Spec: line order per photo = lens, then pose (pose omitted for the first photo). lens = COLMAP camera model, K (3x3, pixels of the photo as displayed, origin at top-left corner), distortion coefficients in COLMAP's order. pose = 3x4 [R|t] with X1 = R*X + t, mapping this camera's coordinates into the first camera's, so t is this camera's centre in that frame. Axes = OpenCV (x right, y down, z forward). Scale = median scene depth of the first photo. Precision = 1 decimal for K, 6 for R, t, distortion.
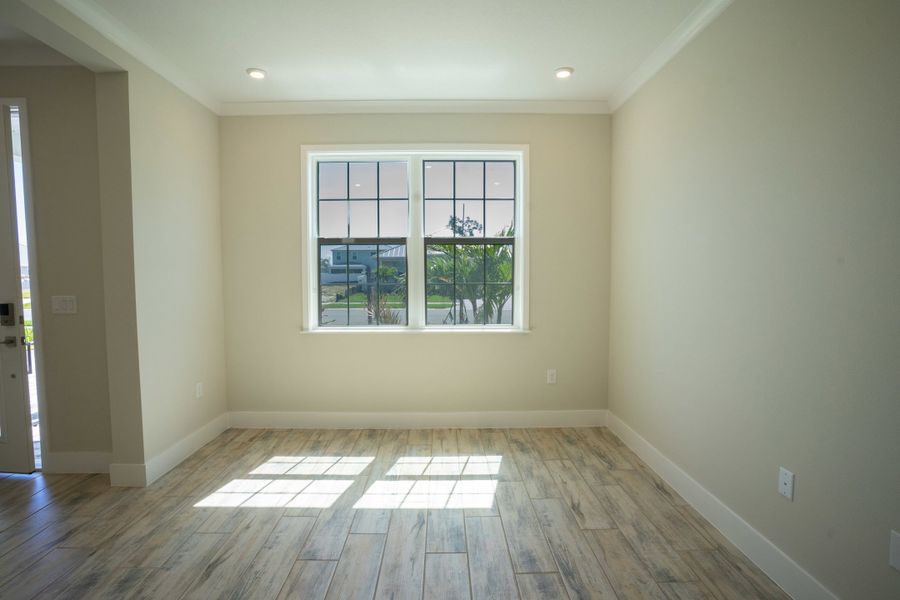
lens RADIAL K [[443.2, 0, 442.1], [0, 443.2, 300.1], [0, 0, 1]] dist [-0.044654, 0.003332]
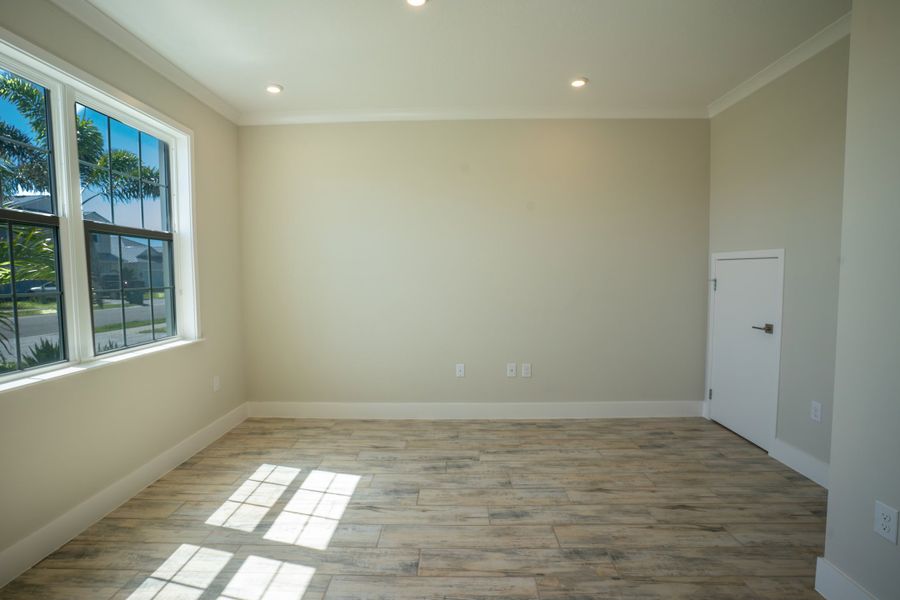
lens RADIAL K [[443.2, 0, 448.6], [0, 443.2, 307.3], [0, 0, 1]] dist [-0.044654, 0.003332]
pose [[0.019004, -0.071238, 0.997278, -0.862846], [0.058453, 0.995831, 0.070021, -0.034968], [-0.998109, 0.056963, 0.023089, 0.605941]]
